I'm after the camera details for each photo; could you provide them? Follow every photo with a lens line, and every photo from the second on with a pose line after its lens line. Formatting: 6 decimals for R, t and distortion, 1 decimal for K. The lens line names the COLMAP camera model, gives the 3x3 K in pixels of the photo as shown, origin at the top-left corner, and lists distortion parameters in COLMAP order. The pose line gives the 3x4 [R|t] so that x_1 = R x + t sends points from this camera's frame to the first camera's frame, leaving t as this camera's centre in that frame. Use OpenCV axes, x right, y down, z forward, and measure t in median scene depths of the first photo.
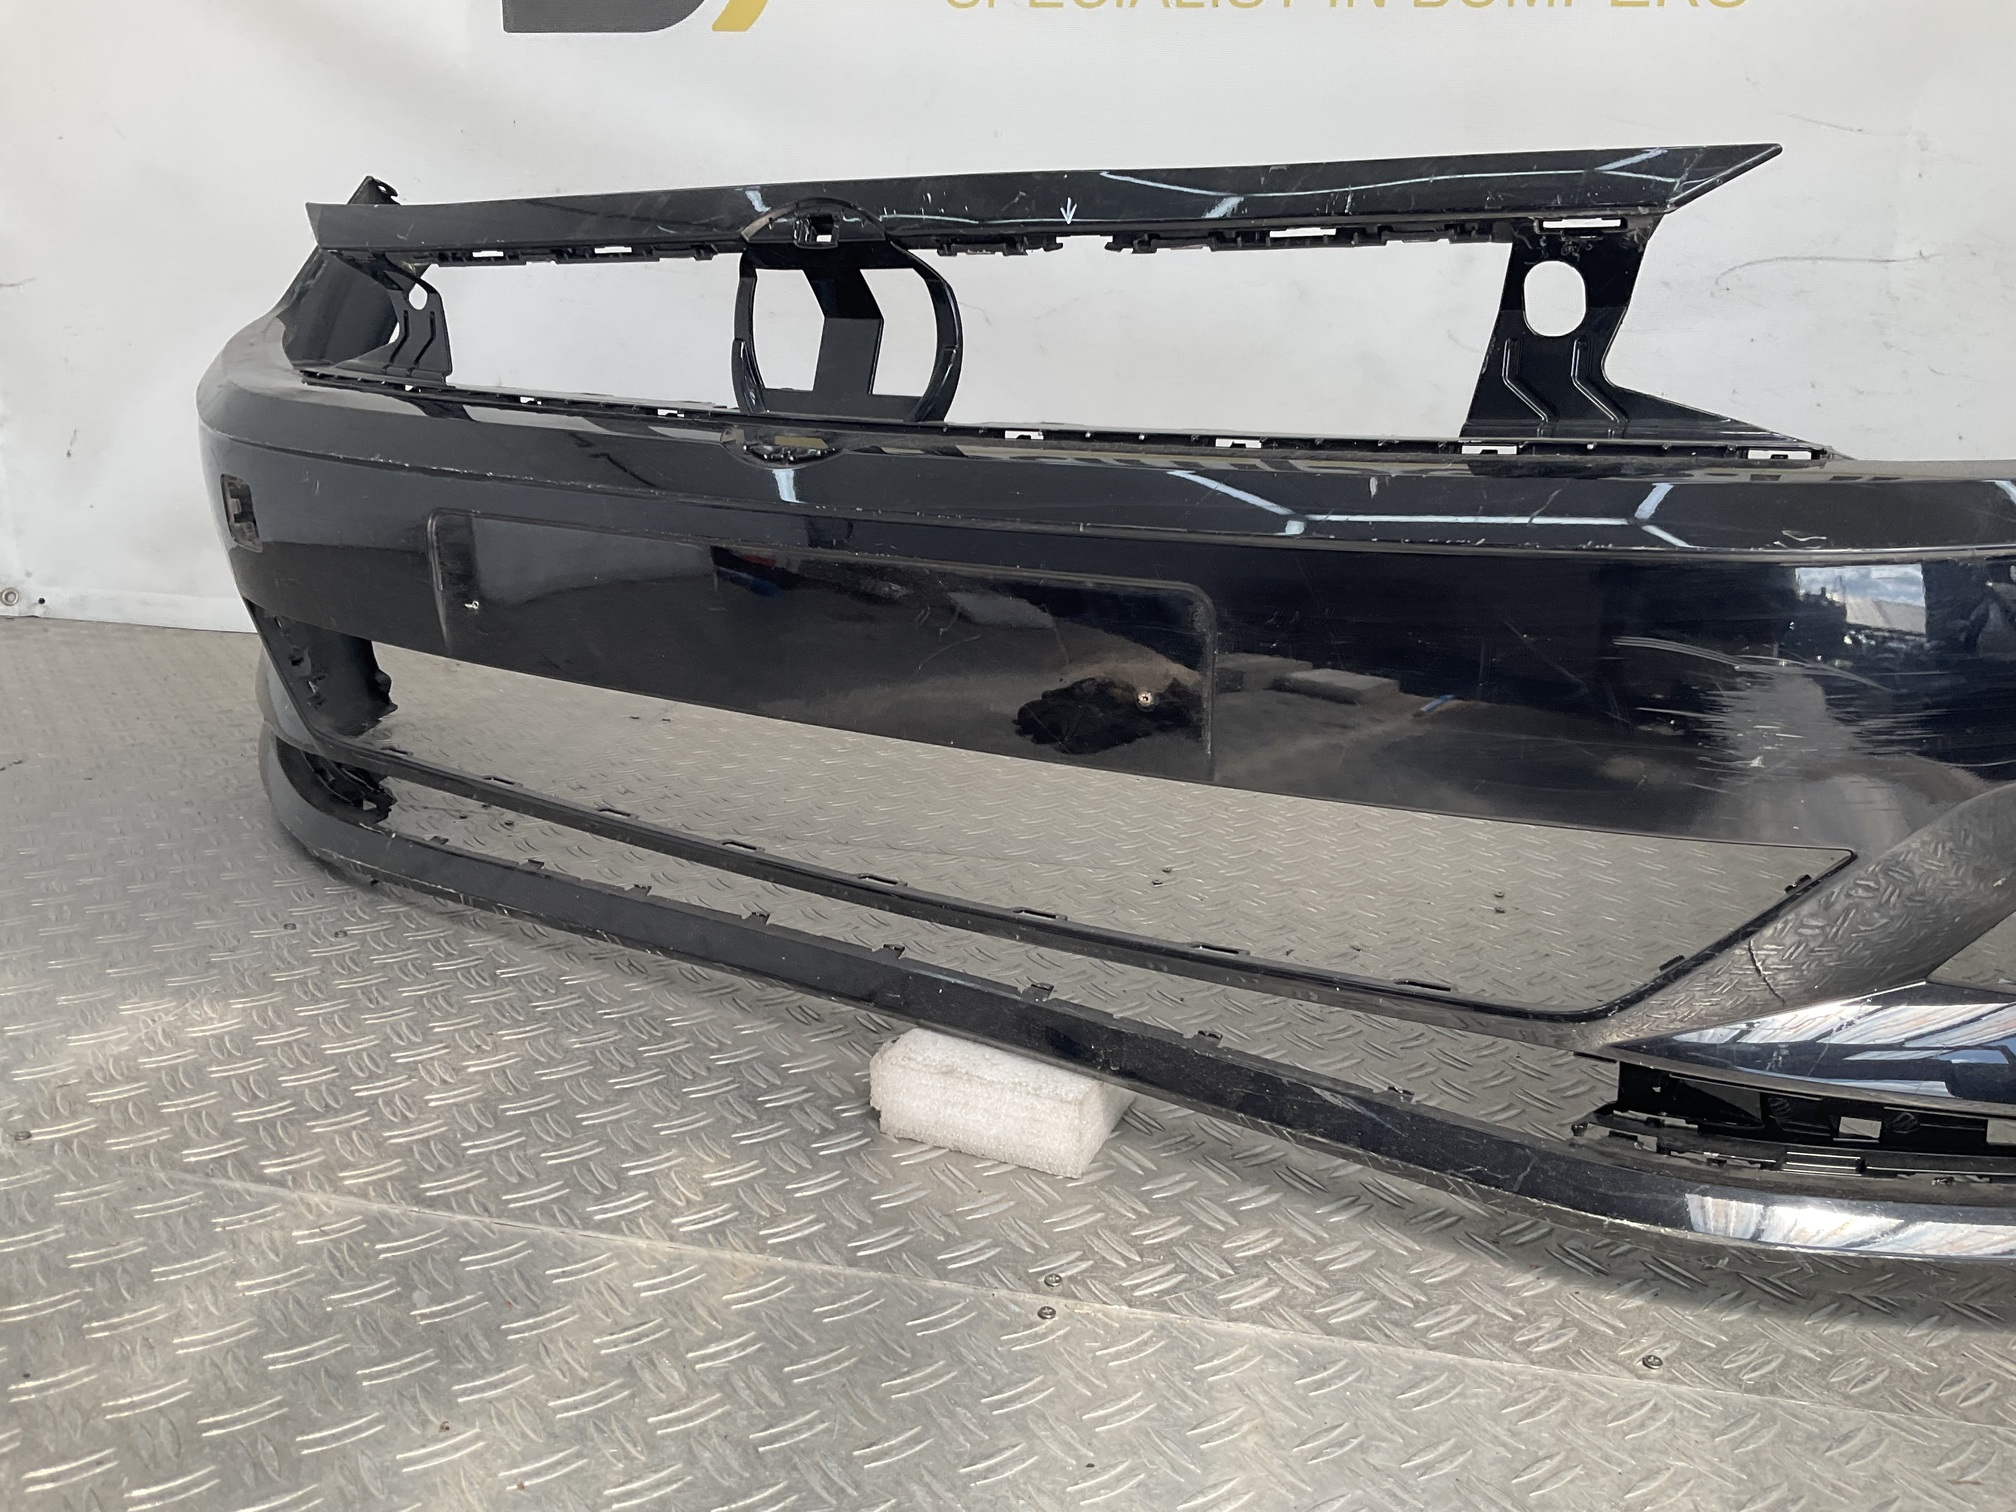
lens RADIAL K [[1648.8, 0, 1020.0], [0, 1648.8, 757.1], [0, 0, 1]] dist [0.115208, -0.237651]
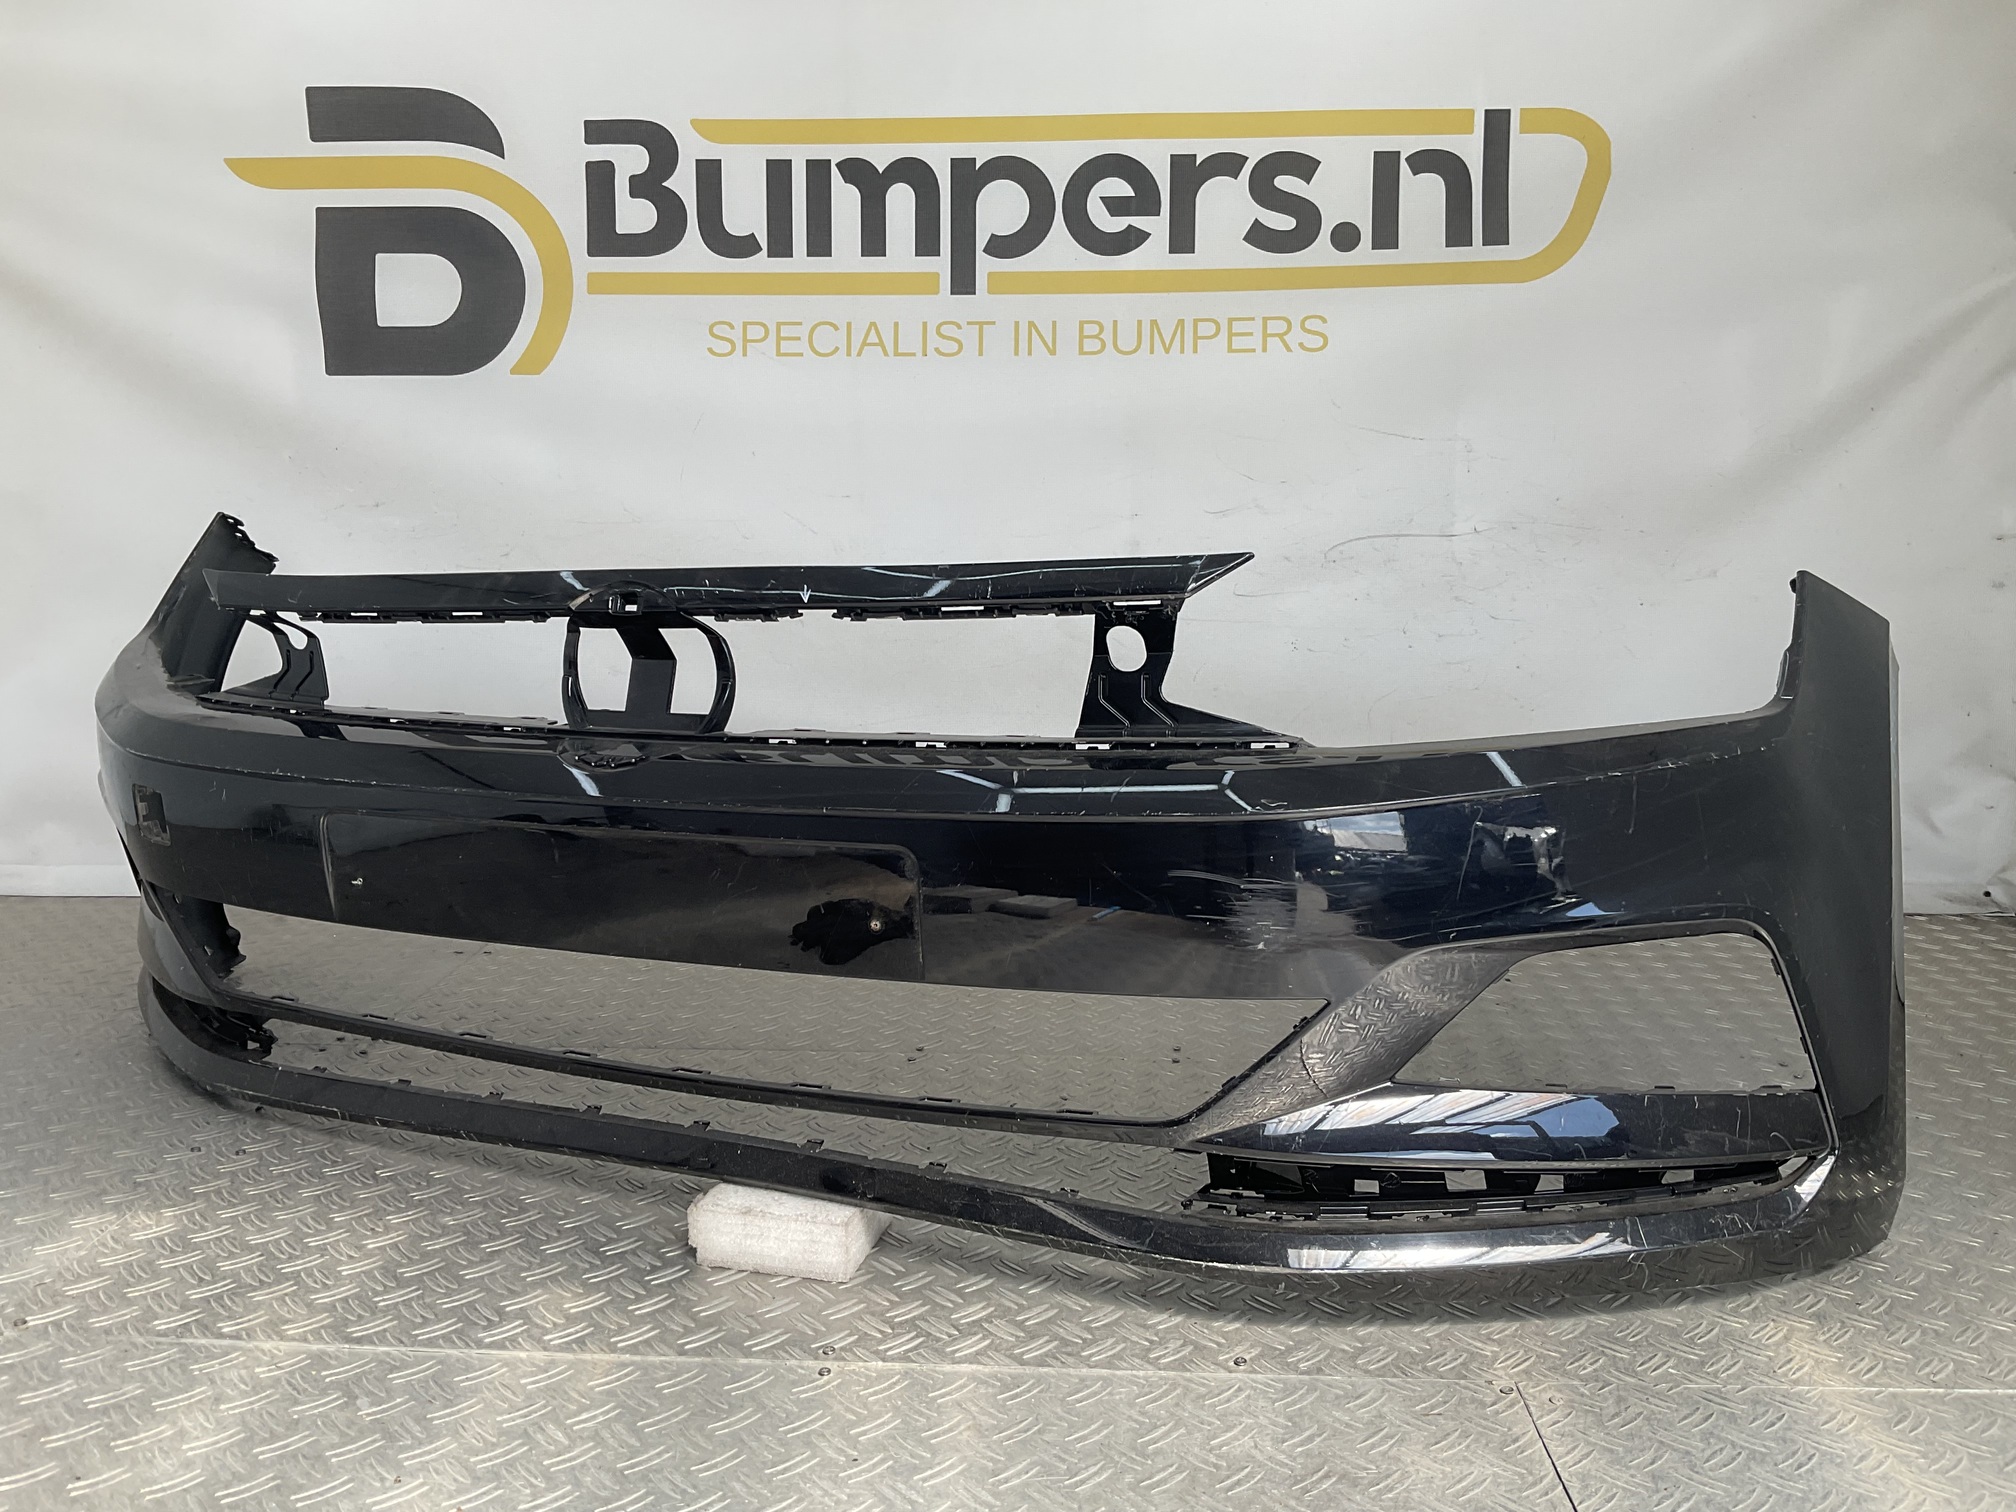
lens RADIAL K [[1657.9, 0, 1022.2], [0, 1657.9, 743.8], [0, 0, 1]] dist [0.102582, -0.198255]
pose [[0.990215, -0.049570, 0.130452, 0.022311], [0.064790, 0.991234, -0.115145, -0.017694], [-0.123601, 0.122470, 0.984746, -0.467803]]
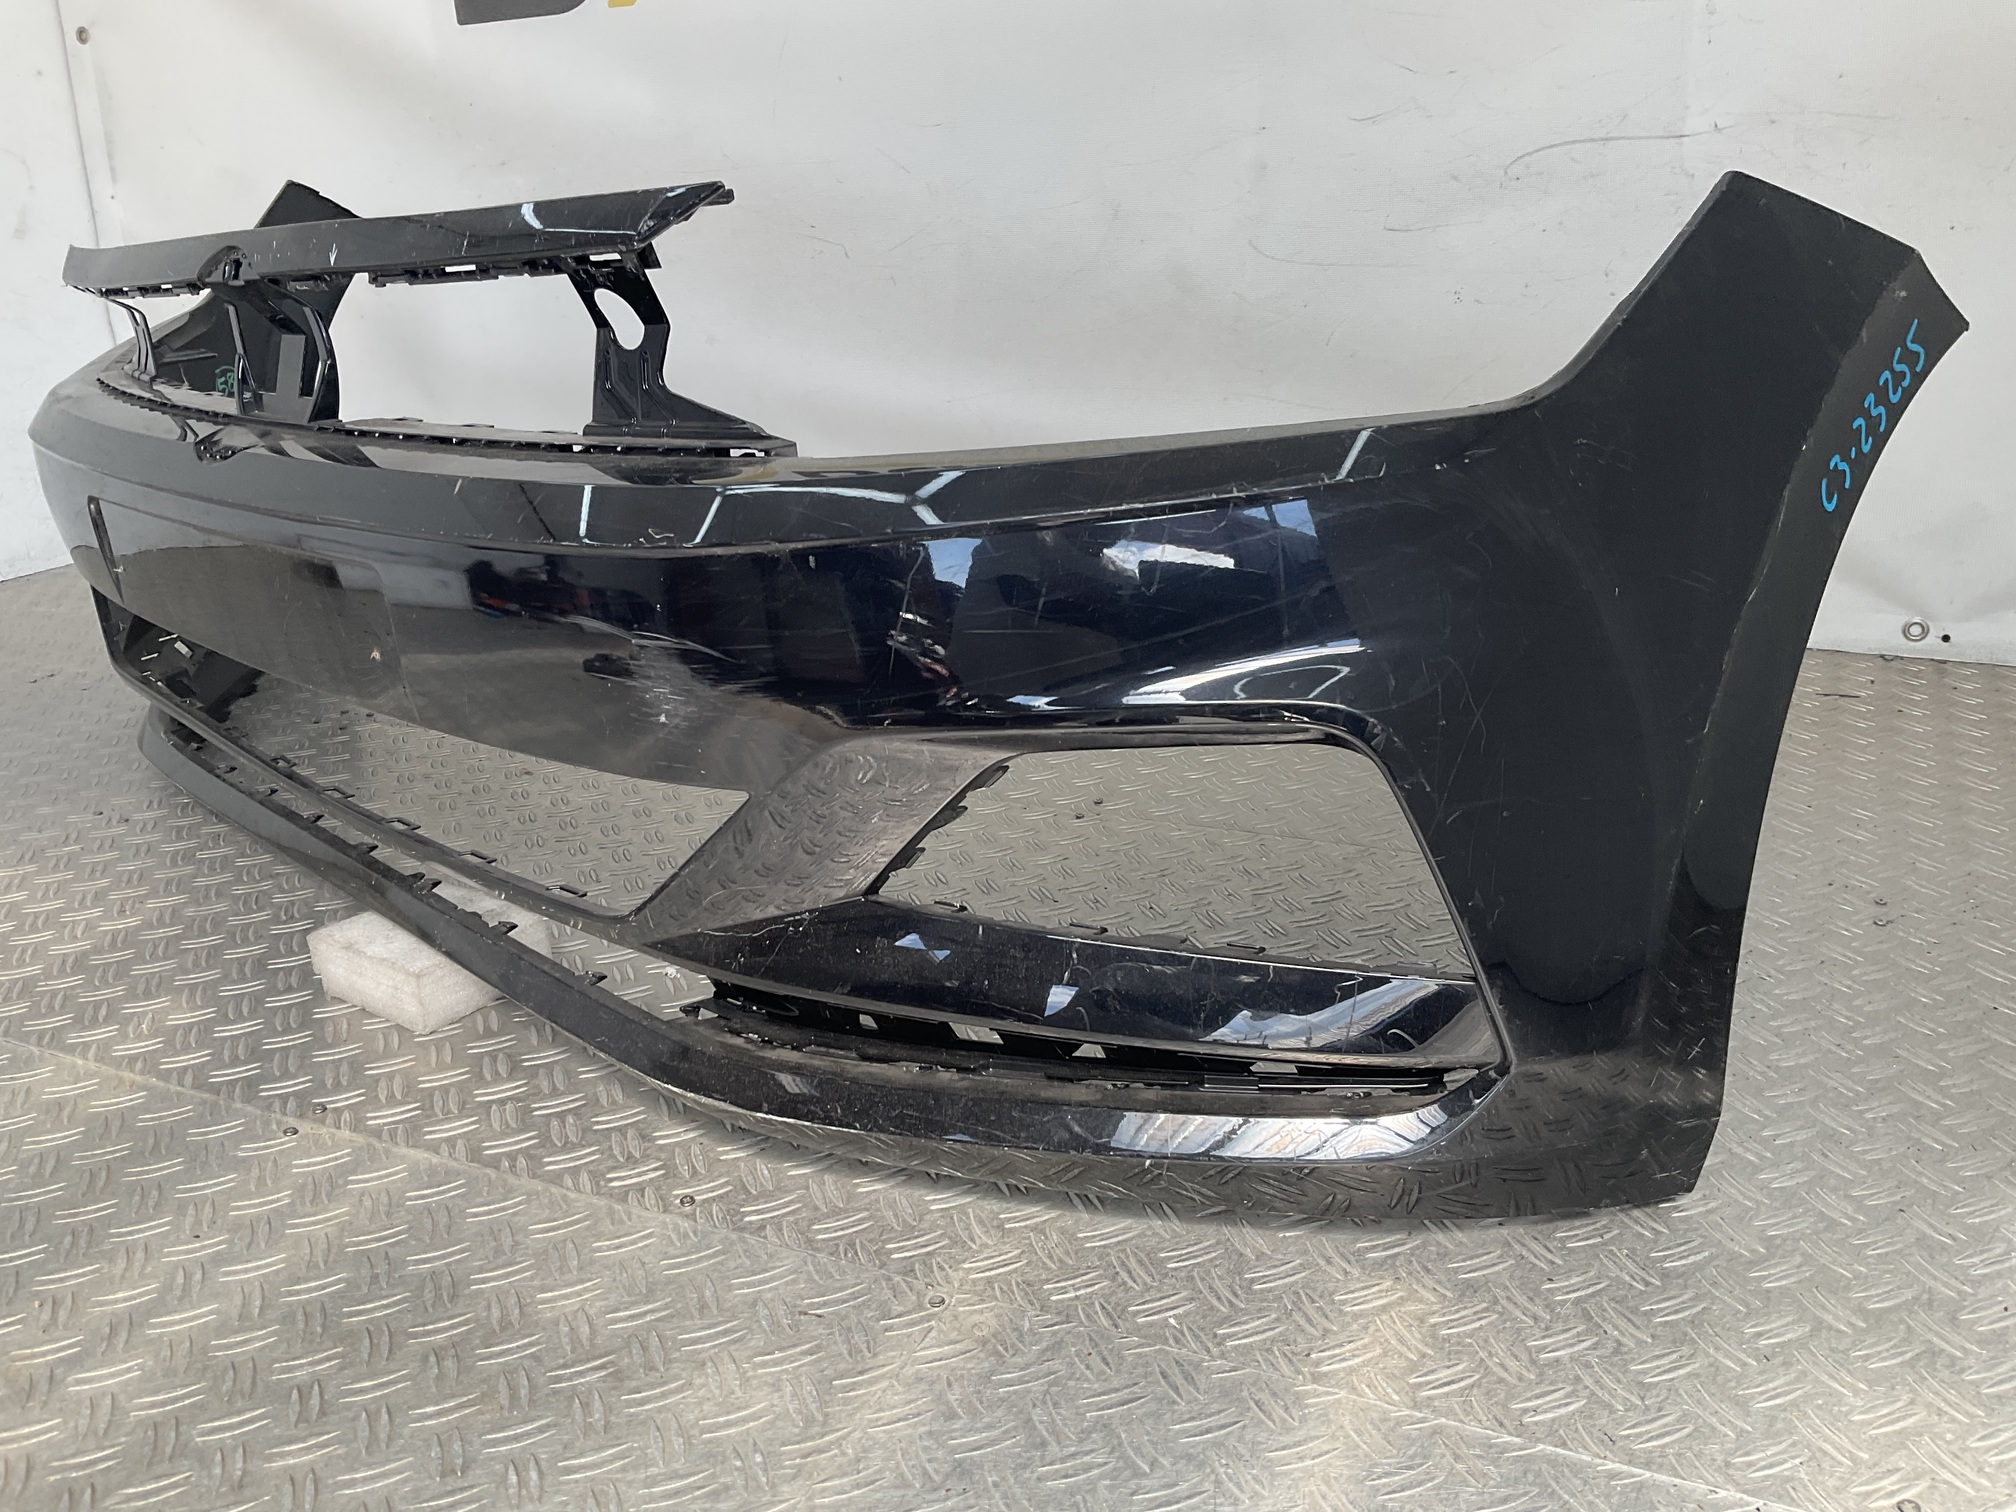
lens RADIAL K [[1657.9, 0, 1022.2], [0, 1657.9, 743.8], [0, 0, 1]] dist [0.102582, -0.198255]
pose [[0.964437, 0.008213, -0.264186, 0.885153], [0.011209, 0.997347, 0.071924, -0.054808], [0.264075, -0.072327, 0.961786, -0.086090]]
